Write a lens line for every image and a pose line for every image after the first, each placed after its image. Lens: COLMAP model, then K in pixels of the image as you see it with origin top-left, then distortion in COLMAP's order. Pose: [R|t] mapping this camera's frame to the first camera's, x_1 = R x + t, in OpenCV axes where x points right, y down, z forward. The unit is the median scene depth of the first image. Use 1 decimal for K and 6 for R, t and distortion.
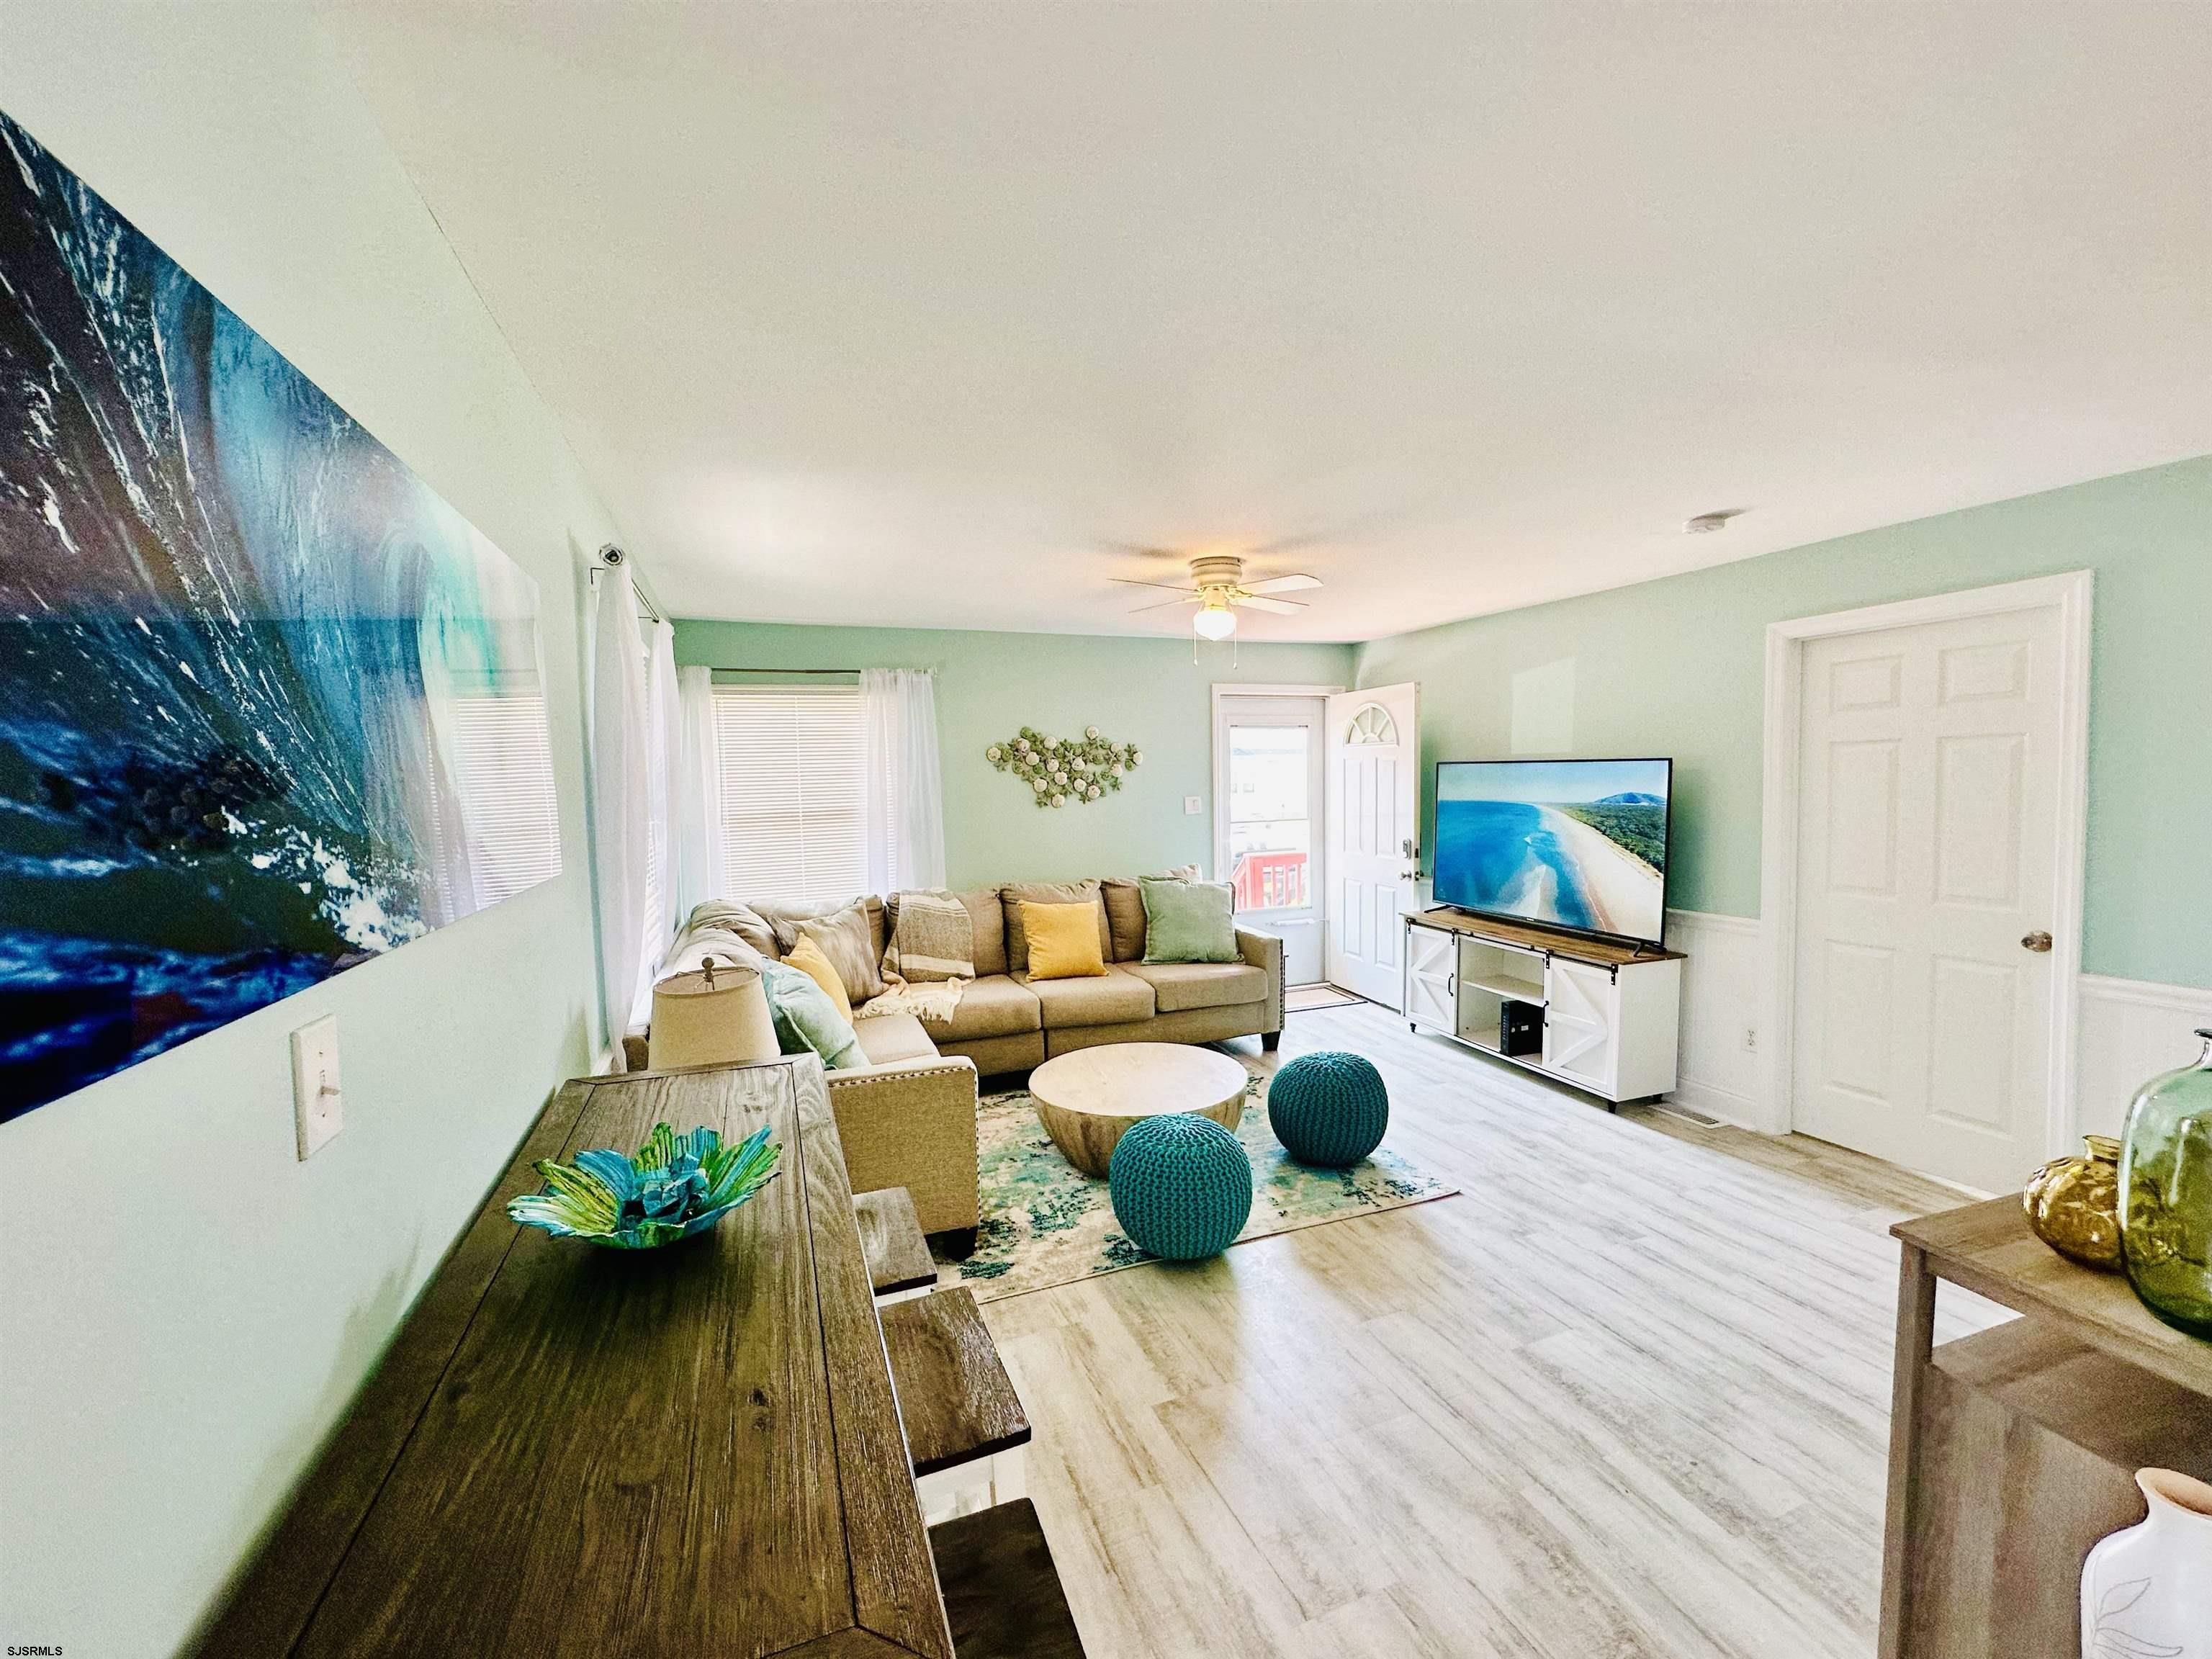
lens RADIAL K [[891.1, 0, 1103.1], [0, 891.1, 836.1], [0, 0, 1]] dist [-0.000081, -0.000006]
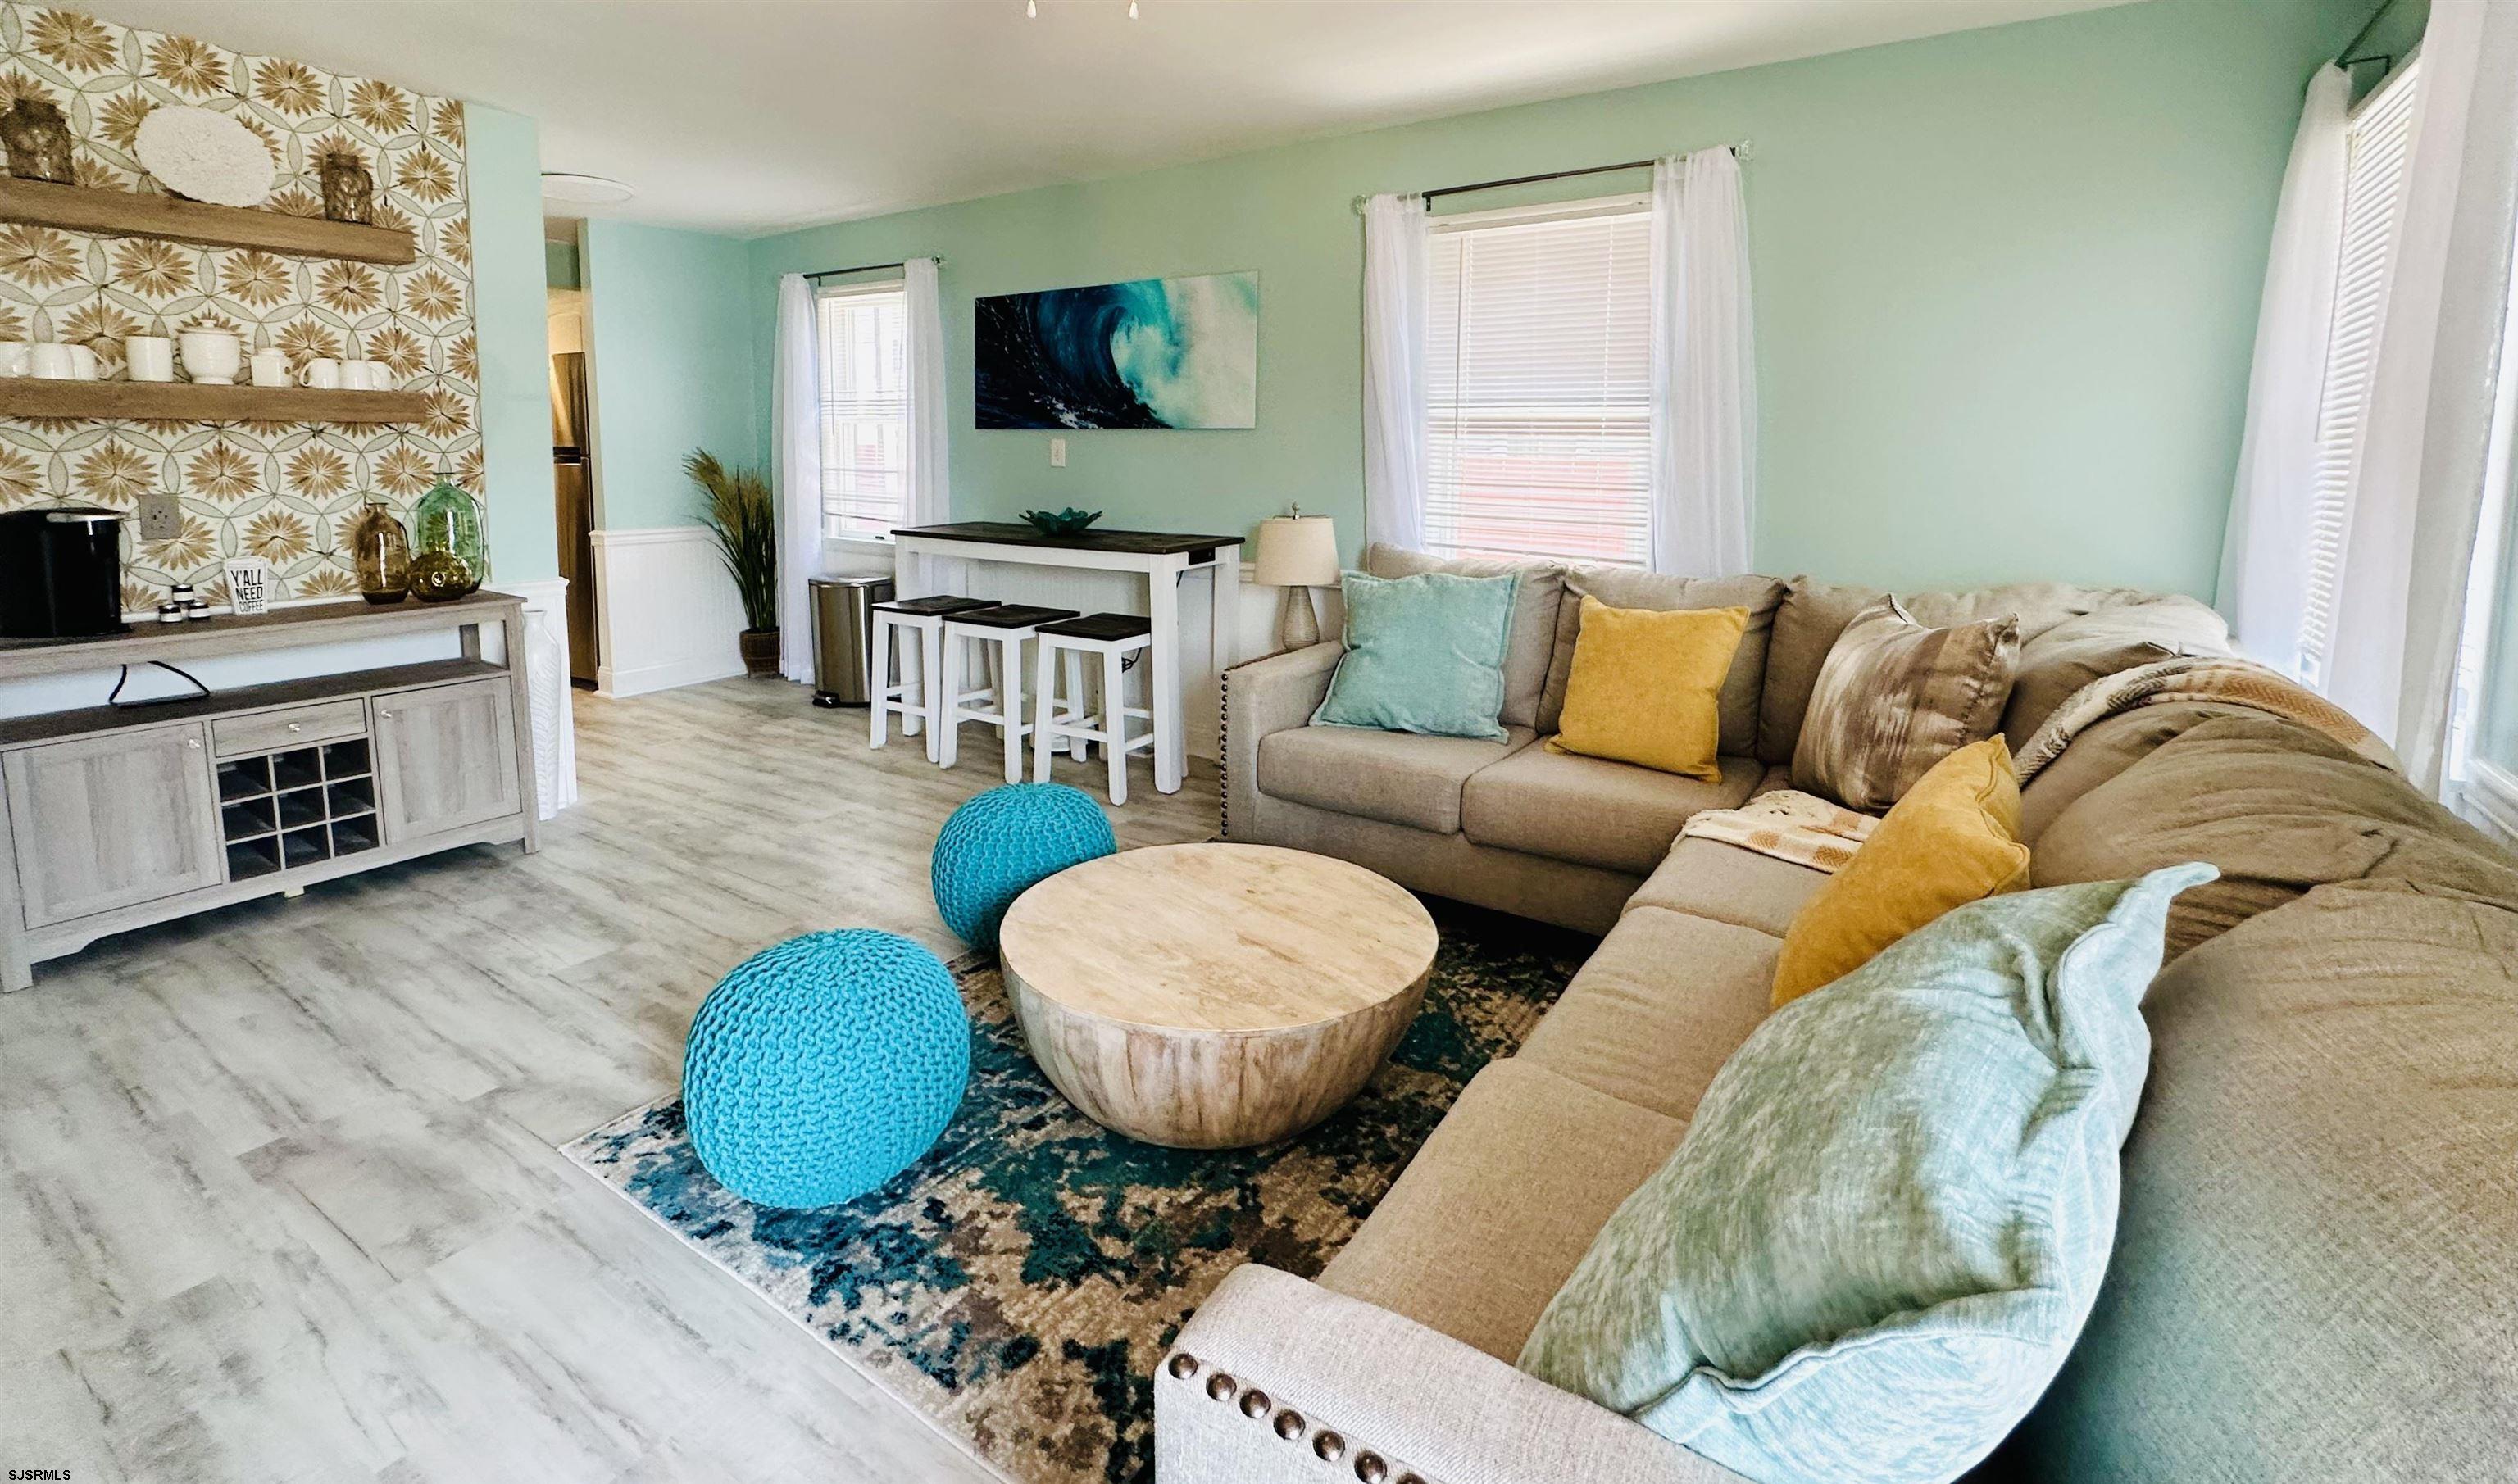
lens RADIAL K [[1083.9, 0, 1265.5], [0, 1083.9, 740.8], [0, 0, 1]] dist [0.000865, 0.000062]
pose [[-0.819395, 0.153005, -0.552433, 0.436312], [-0.034210, 0.948949, 0.313568, -0.029529], [0.572208, 0.275834, -0.772330, 1.890116]]
